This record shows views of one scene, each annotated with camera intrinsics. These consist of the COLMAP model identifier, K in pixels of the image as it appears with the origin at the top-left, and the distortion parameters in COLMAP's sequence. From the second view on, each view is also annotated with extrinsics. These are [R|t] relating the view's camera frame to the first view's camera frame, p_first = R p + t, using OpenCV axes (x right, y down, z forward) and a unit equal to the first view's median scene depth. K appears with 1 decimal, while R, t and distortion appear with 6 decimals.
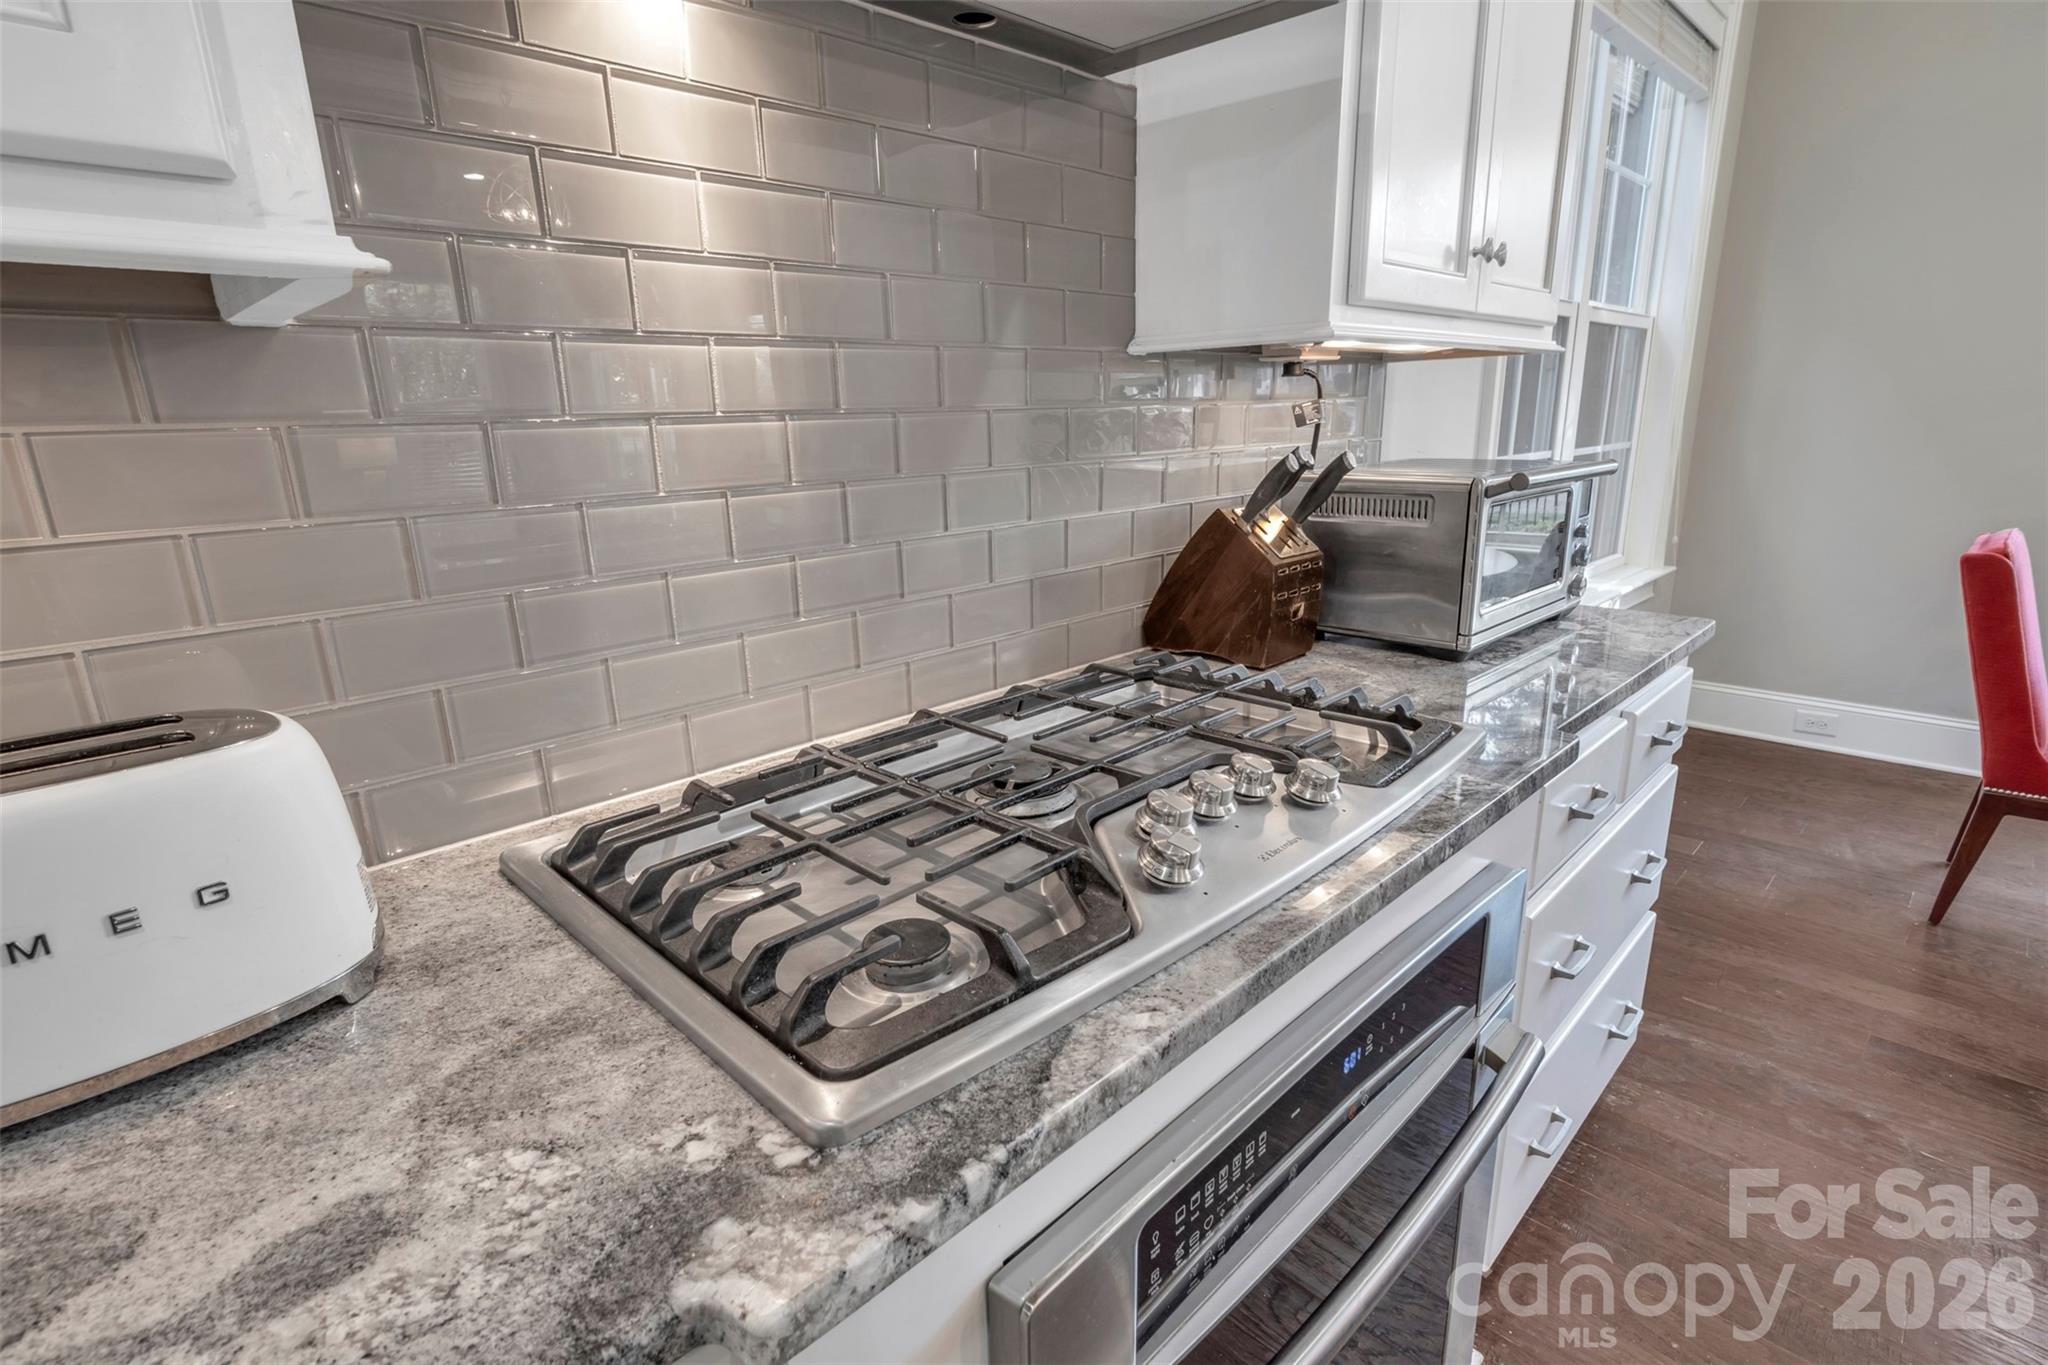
lens RADIAL K [[986.3, 0, 1022.9], [0, 986.3, 684.7], [0, 0, 1]] dist [0.001747, -0.000419]
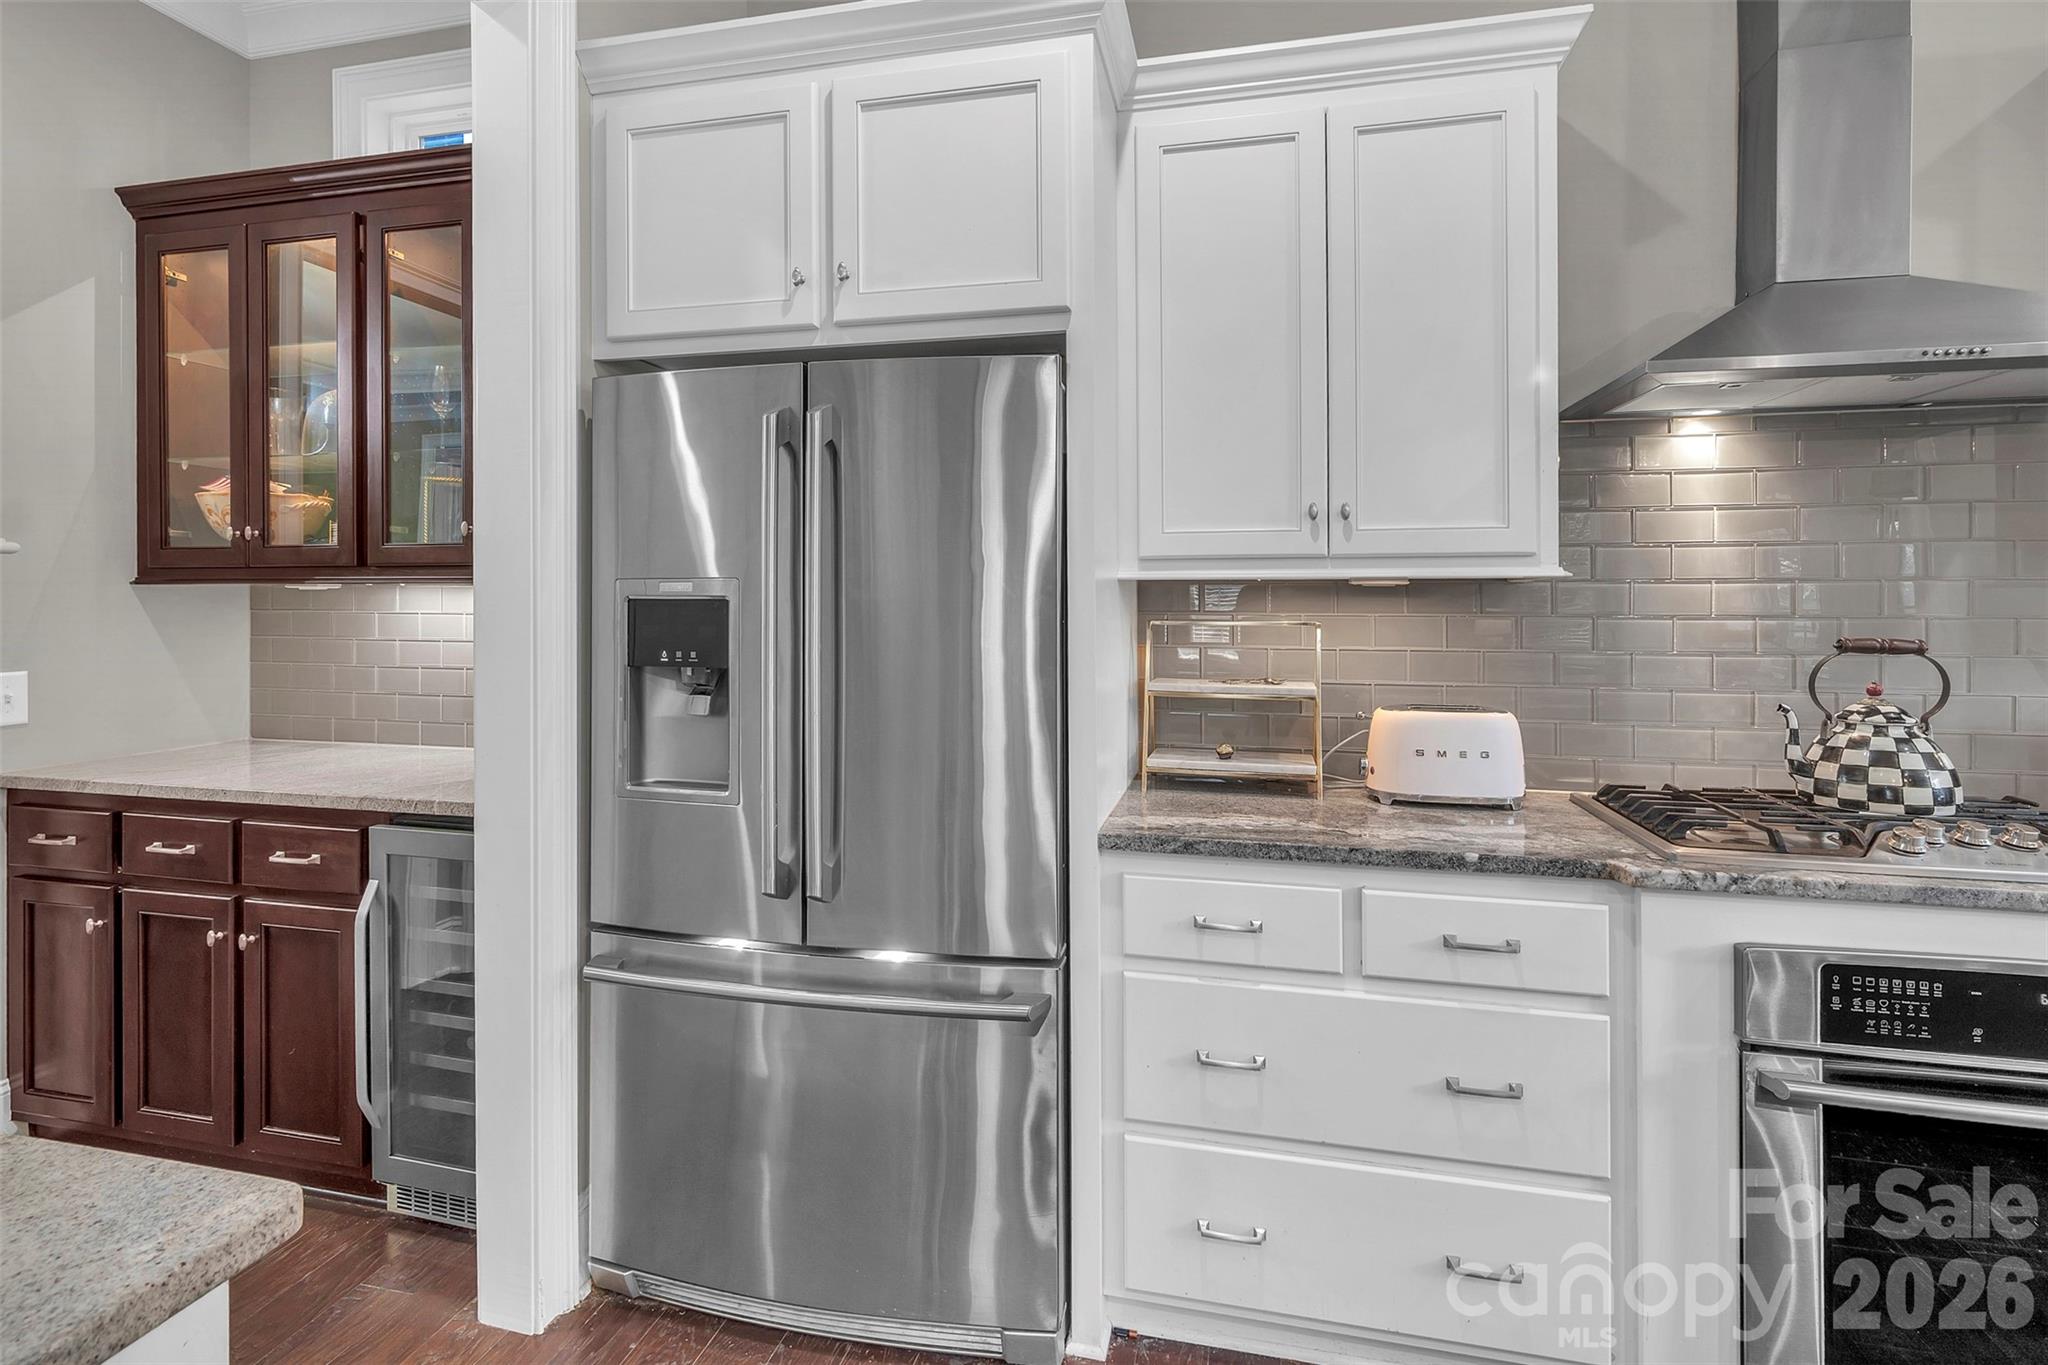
lens RADIAL K [[986.3, 0, 1023.4], [0, 986.3, 614.5], [0, 0, 1]] dist [0.001747, -0.000419]
pose [[0.528295, 0.026740, -0.848640, 0.722512], [-0.234496, 0.965223, -0.115565, 0.313861], [0.816037, 0.260055, 0.516193, -1.307340]]
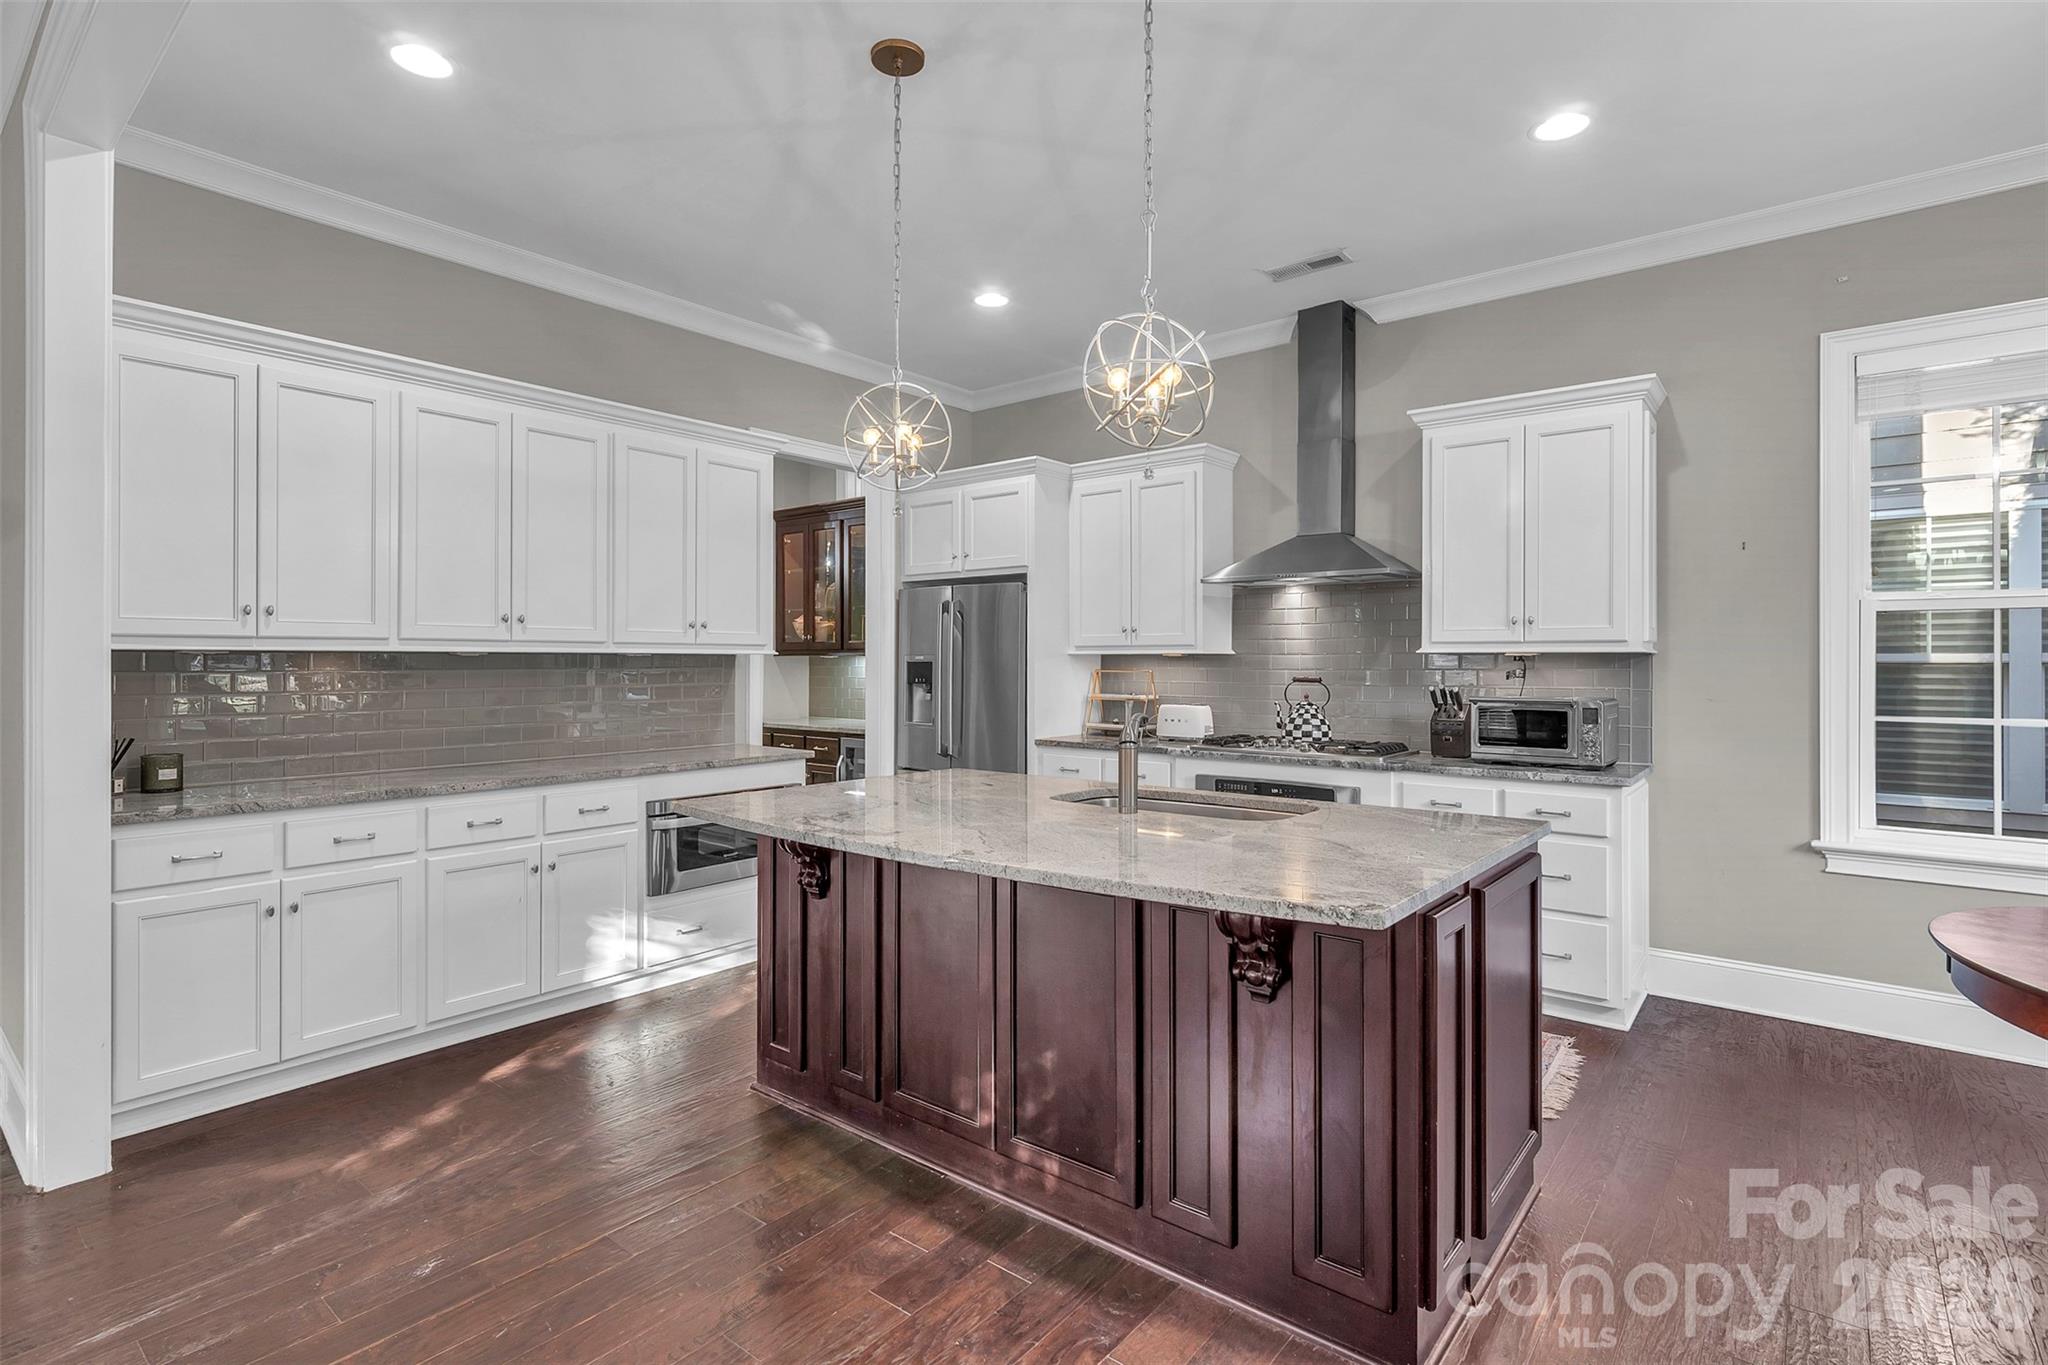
lens RADIAL K [[986.3, 0, 1019.9], [0, 986.3, 671.1], [0, 0, 1]] dist [0.001747, -0.000419]
pose [[0.104296, 0.025142, -0.994228, 4.735248], [-0.265469, 0.964113, -0.003468, 0.134055], [0.958462, 0.264299, 0.107227, -0.920287]]
